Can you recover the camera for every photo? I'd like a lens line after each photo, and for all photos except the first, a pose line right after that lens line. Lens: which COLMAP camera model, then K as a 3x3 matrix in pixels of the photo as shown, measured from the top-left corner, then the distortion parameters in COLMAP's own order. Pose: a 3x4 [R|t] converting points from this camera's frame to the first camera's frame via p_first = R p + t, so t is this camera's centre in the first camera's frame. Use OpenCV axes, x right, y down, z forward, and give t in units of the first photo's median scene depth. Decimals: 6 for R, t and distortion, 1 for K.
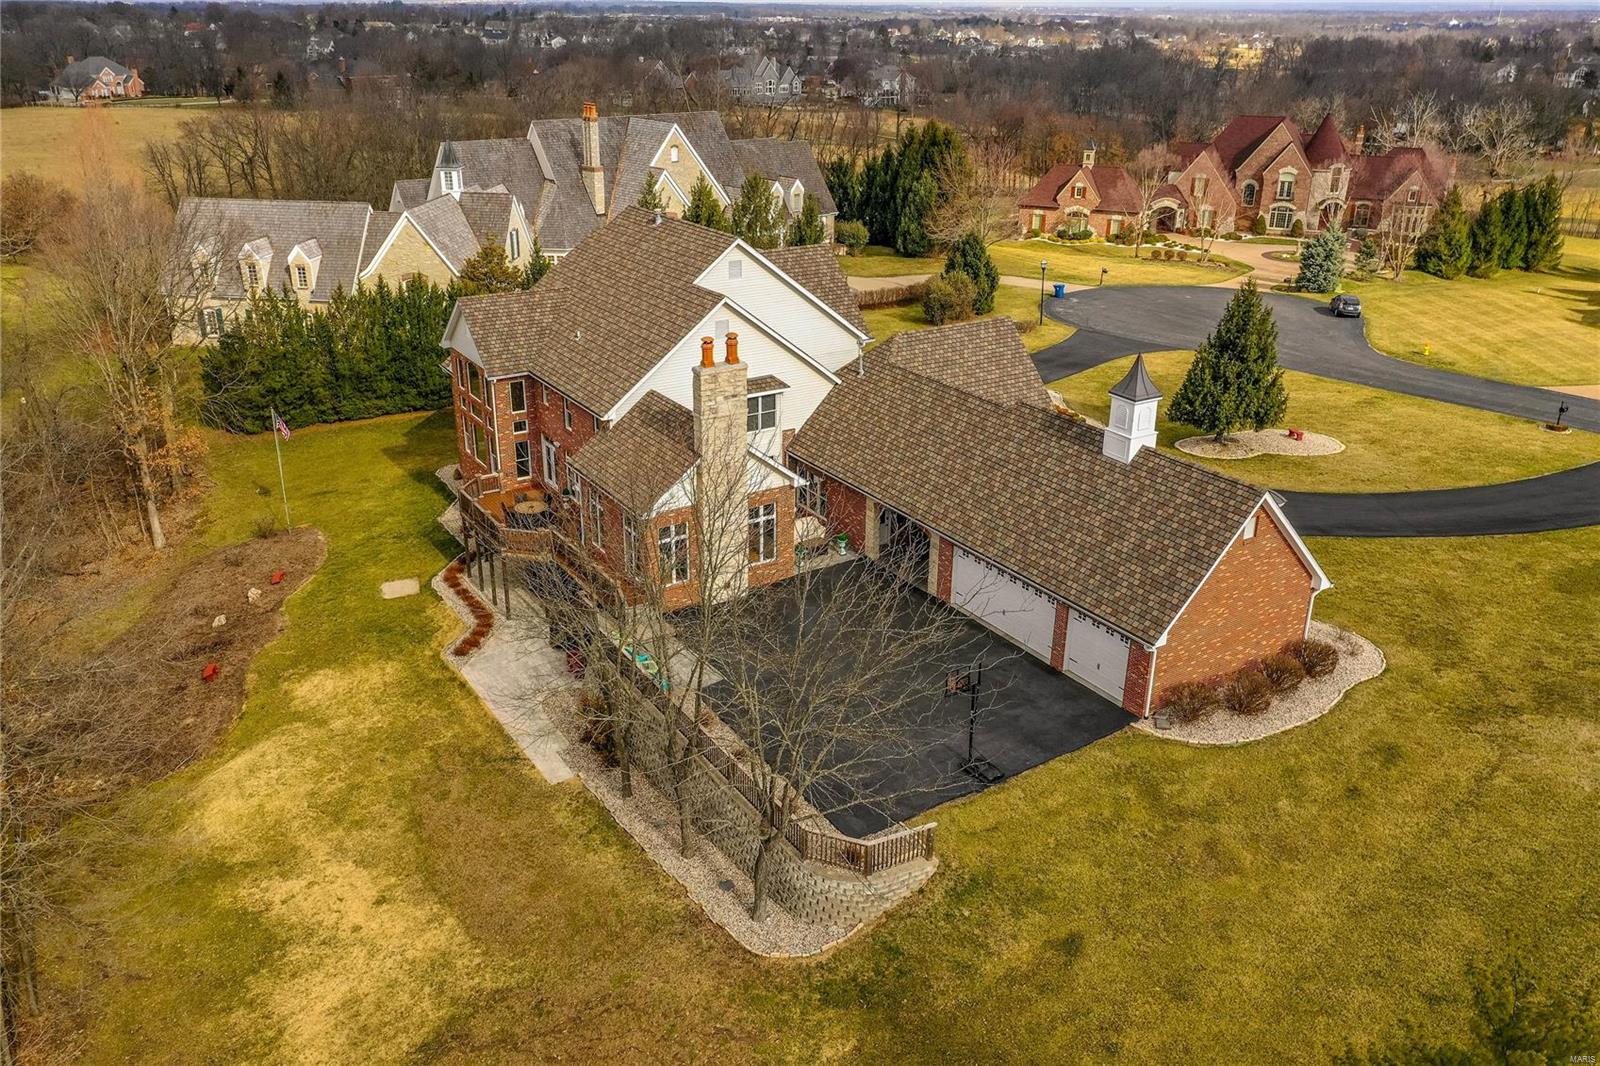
lens RADIAL K [[1267.6, 0, 792.0], [0, 1267.6, 526.3], [0, 0, 1]] dist [0.000144, 0.003813]
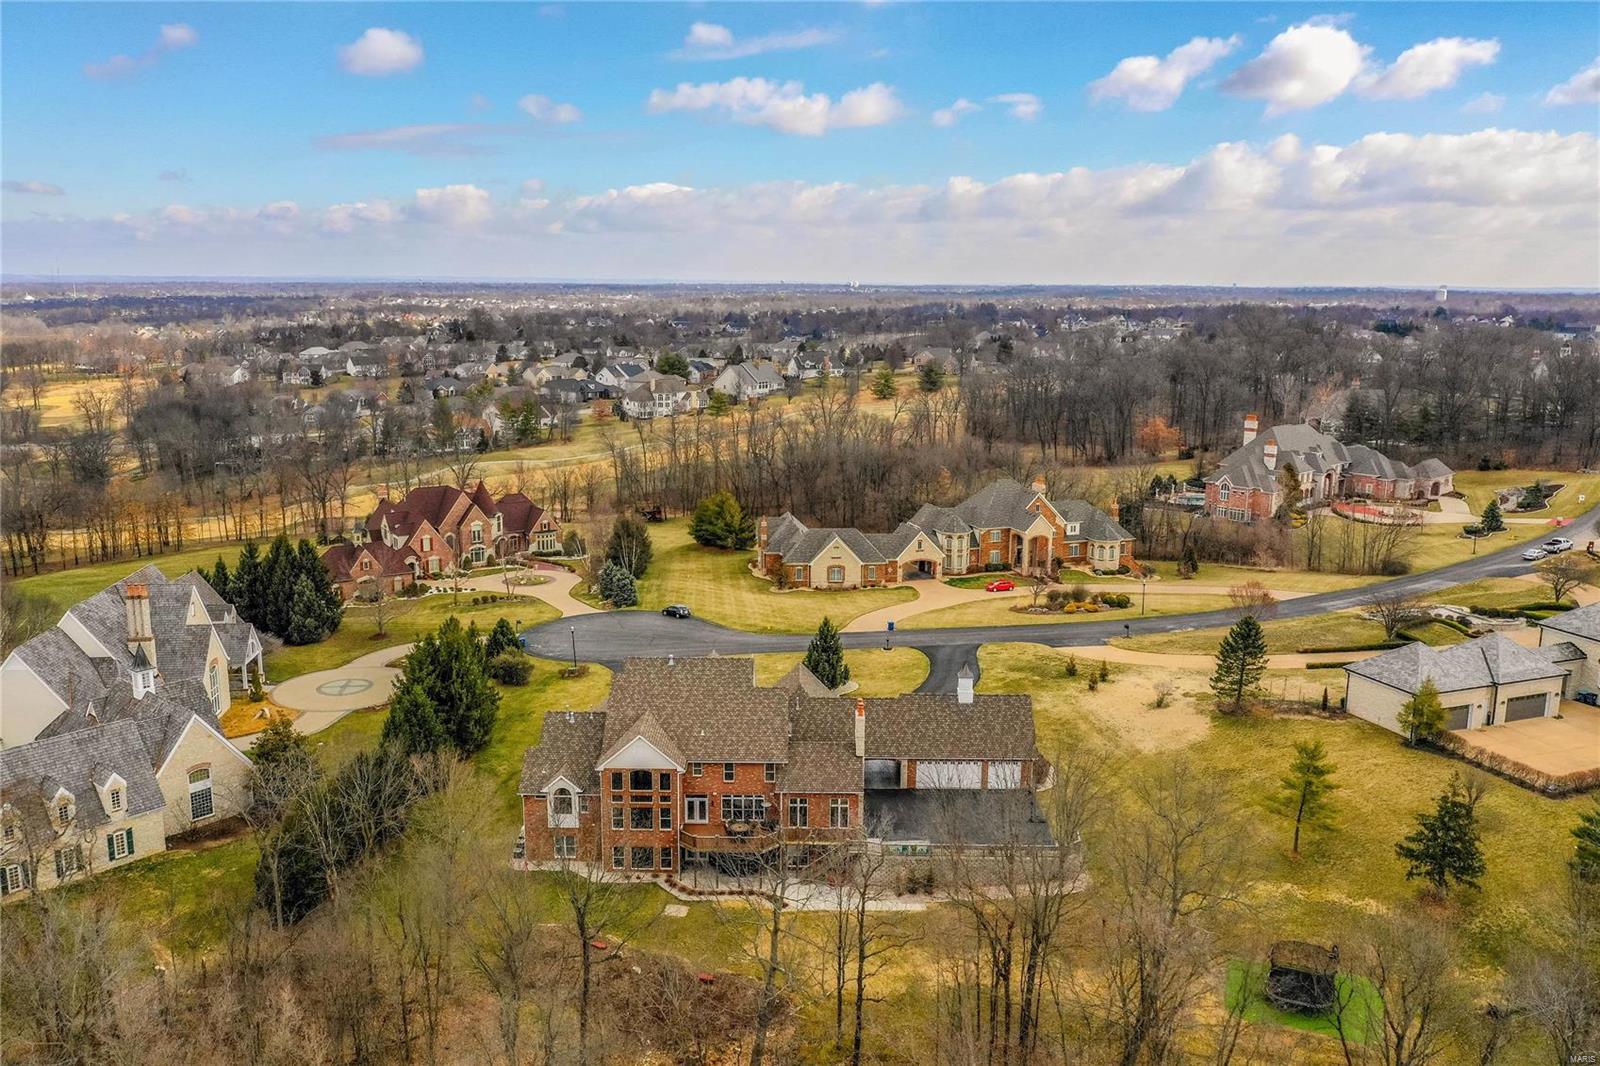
lens RADIAL K [[1267.6, 0, 792.0], [0, 1267.6, 526.3], [0, 0, 1]] dist [0.000144, 0.003813]
pose [[0.533609, -0.164187, 0.829641, -1.619853], [0.319614, 0.947375, -0.018083, -0.370949], [-0.783012, 0.274814, 0.558005, -0.193893]]
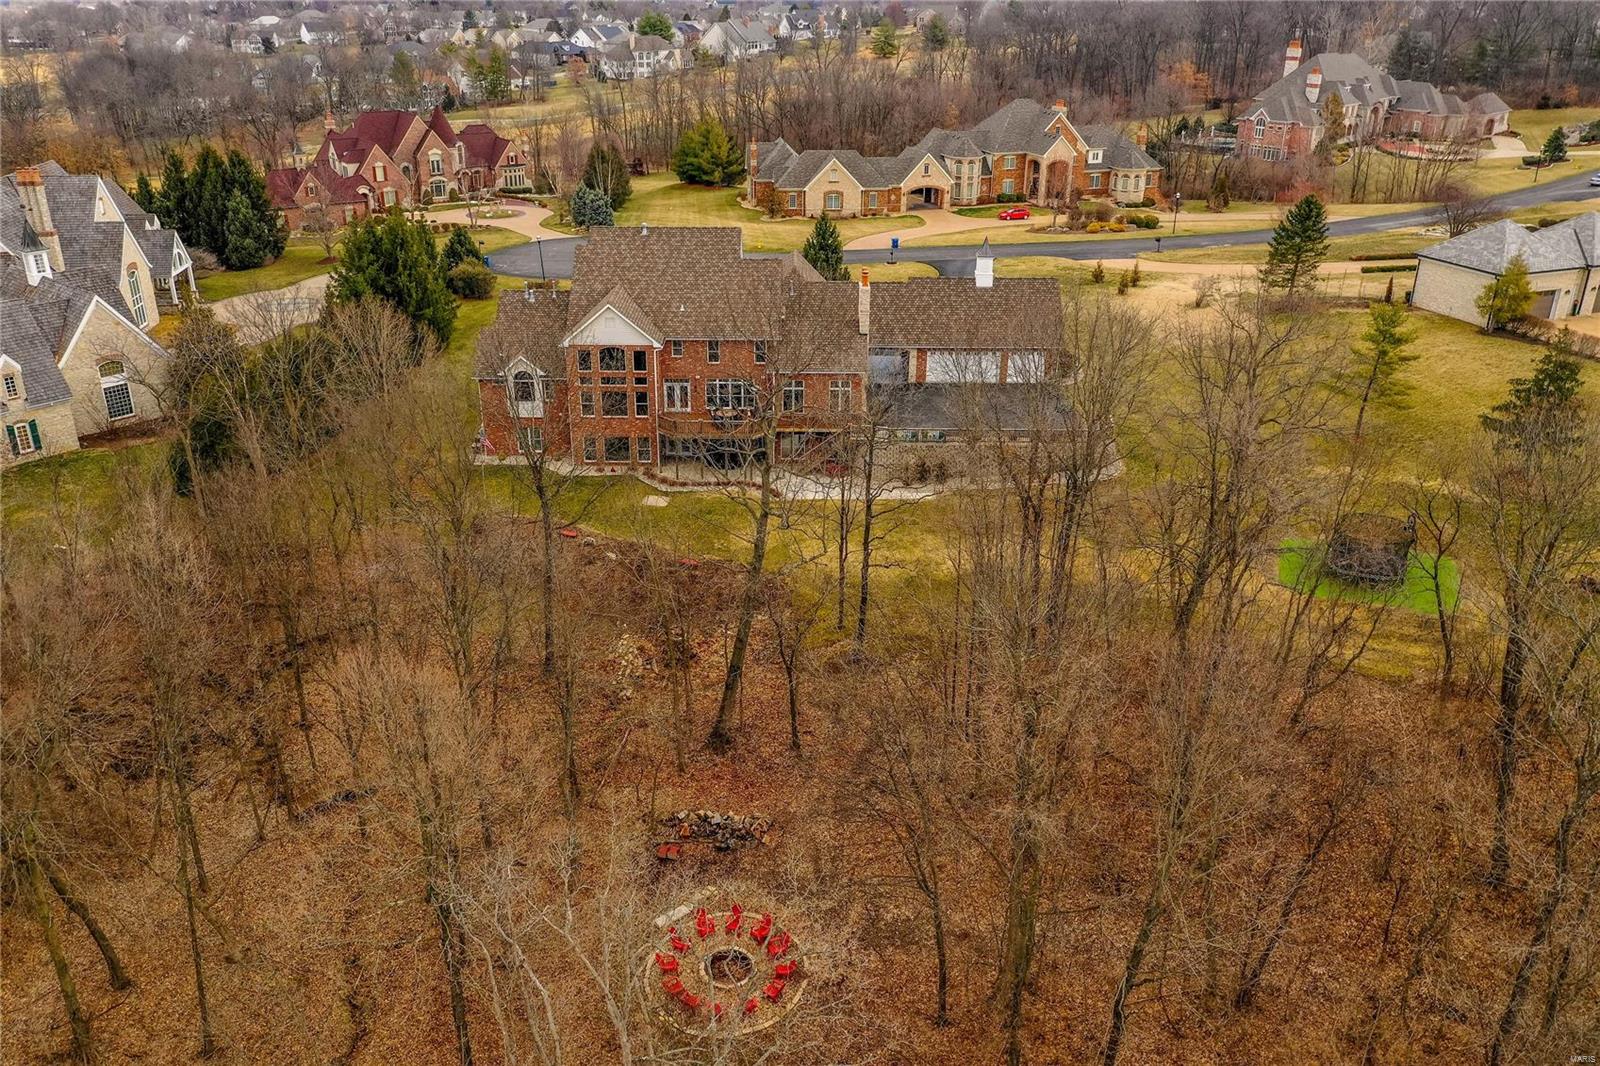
lens RADIAL K [[1267.6, 0, 792.0], [0, 1267.6, 526.3], [0, 0, 1]] dist [0.000144, 0.003813]
pose [[0.528363, -0.347846, 0.774491, -1.462687], [0.323083, 0.925964, 0.195468, -0.169795], [-0.785144, 0.146947, 0.601628, -0.003520]]
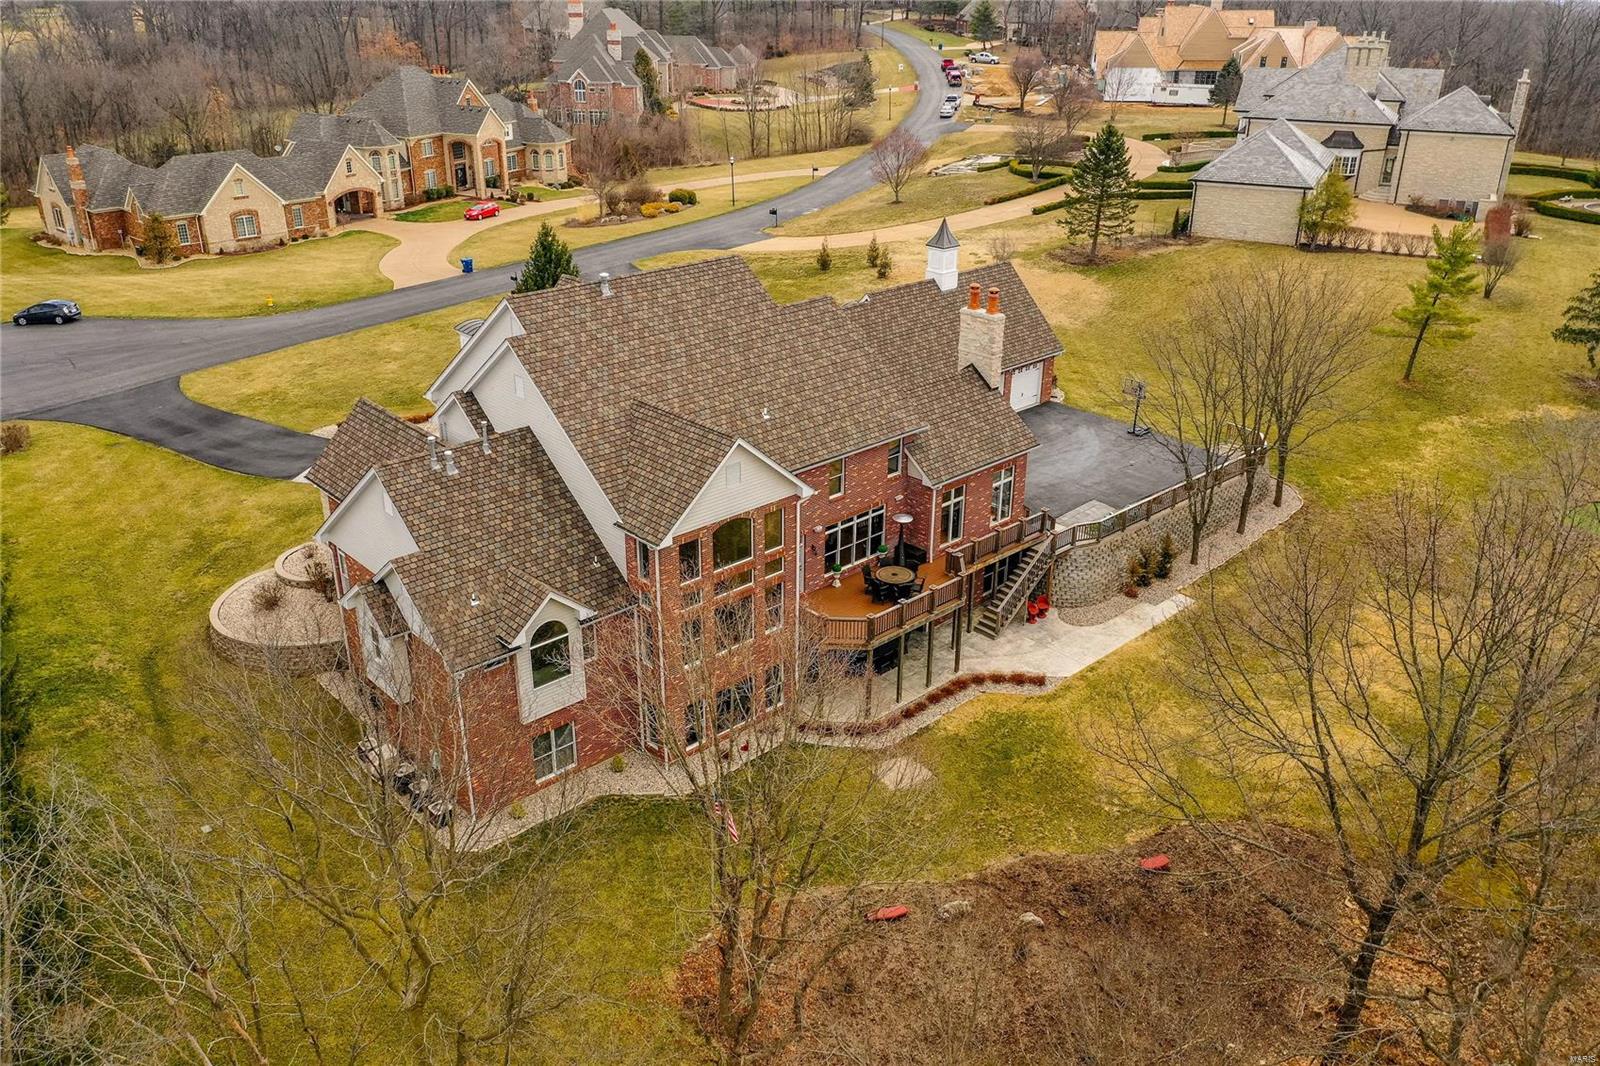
lens RADIAL K [[1267.6, 0, 792.0], [0, 1267.6, 526.3], [0, 0, 1]] dist [0.000144, 0.003813]
pose [[-0.184044, -0.409395, 0.893601, -0.994064], [0.369993, 0.813407, 0.448858, -0.479750], [-0.910622, 0.413236, 0.001770, 1.061412]]
